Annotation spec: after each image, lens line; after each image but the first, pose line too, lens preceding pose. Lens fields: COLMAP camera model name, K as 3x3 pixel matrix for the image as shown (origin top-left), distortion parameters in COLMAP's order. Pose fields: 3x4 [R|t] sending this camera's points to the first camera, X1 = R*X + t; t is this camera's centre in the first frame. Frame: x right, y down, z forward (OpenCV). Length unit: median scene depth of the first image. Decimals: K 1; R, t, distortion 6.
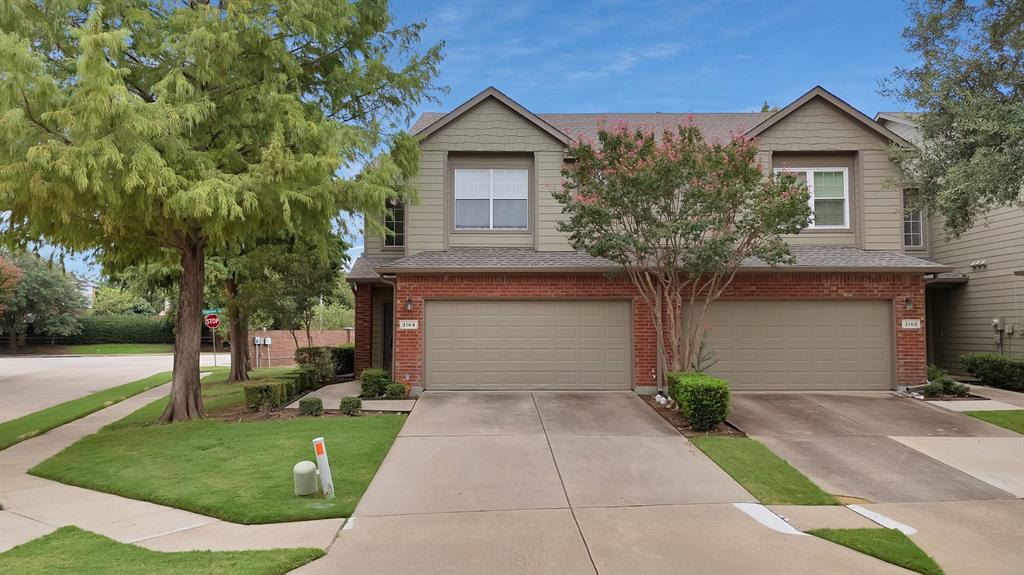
lens RADIAL K [[721.6, 0, 512.0], [0, 721.6, 287.5], [0, 0, 1]] dist [0.008478, 0.001131]
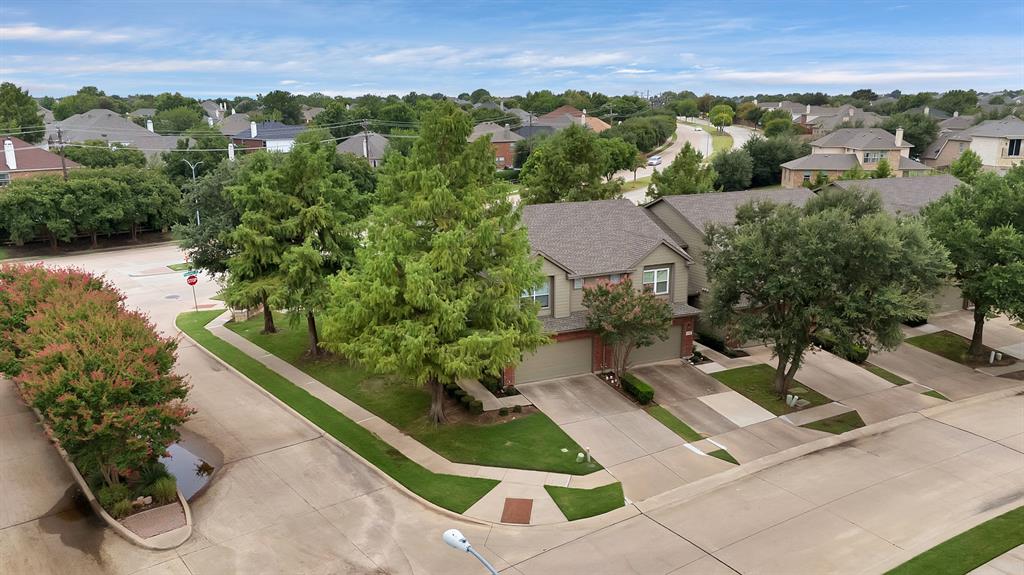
lens RADIAL K [[765.8, 0, 512.0], [0, 765.8, 287.5], [0, 0, 1]] dist [0.056979, -0.062472]
pose [[0.894972, -0.109846, 0.432387, -1.117513], [-0.021252, 0.957615, 0.287265, -0.846472], [-0.445616, -0.266284, 0.854704, -0.942906]]
